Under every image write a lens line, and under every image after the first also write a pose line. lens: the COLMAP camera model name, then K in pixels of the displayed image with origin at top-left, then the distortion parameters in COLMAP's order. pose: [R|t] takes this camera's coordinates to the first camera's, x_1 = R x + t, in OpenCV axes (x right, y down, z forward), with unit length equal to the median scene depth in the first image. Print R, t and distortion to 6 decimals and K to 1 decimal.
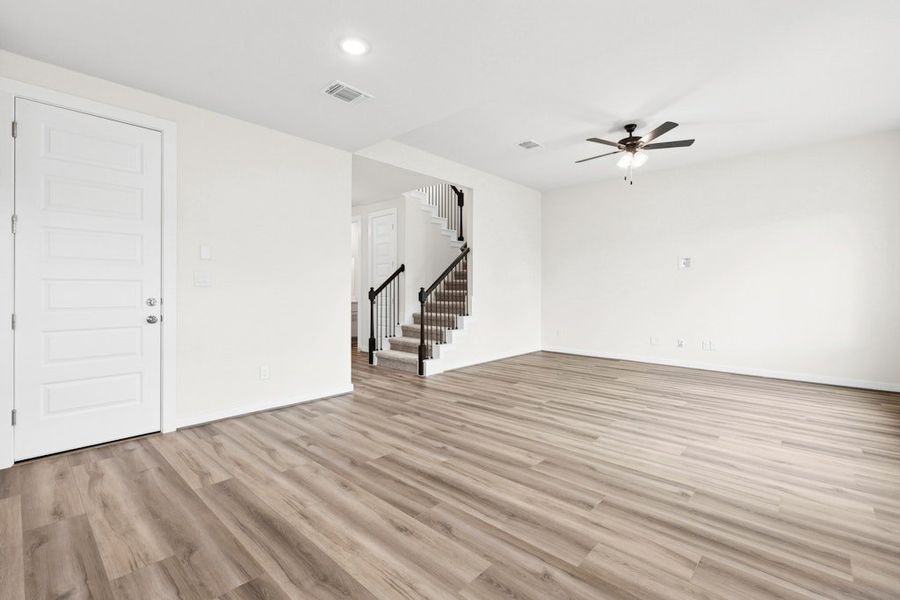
lens RADIAL K [[403.4, 0, 451.0], [0, 403.4, 286.8], [0, 0, 1]] dist [0.001088, 0.000418]
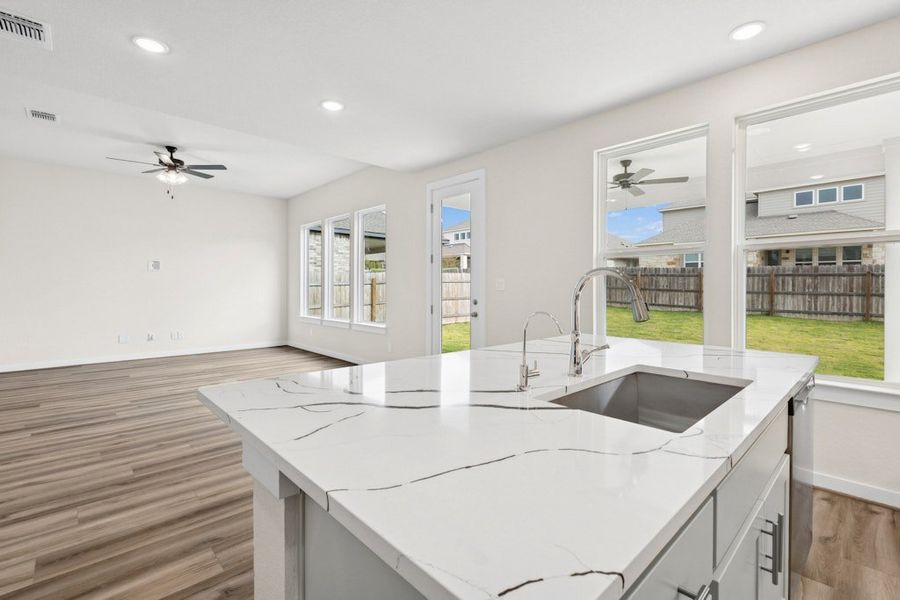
lens RADIAL K [[410.5, 0, 453.2], [0, 410.5, 287.8], [0, 0, 1]] dist [-0.002528, -0.000435]
pose [[0.072563, -0.005253, 0.997350, -0.934611], [-0.005539, 0.999969, 0.005670, -0.014360], [-0.997348, -0.005935, 0.072531, 0.161026]]
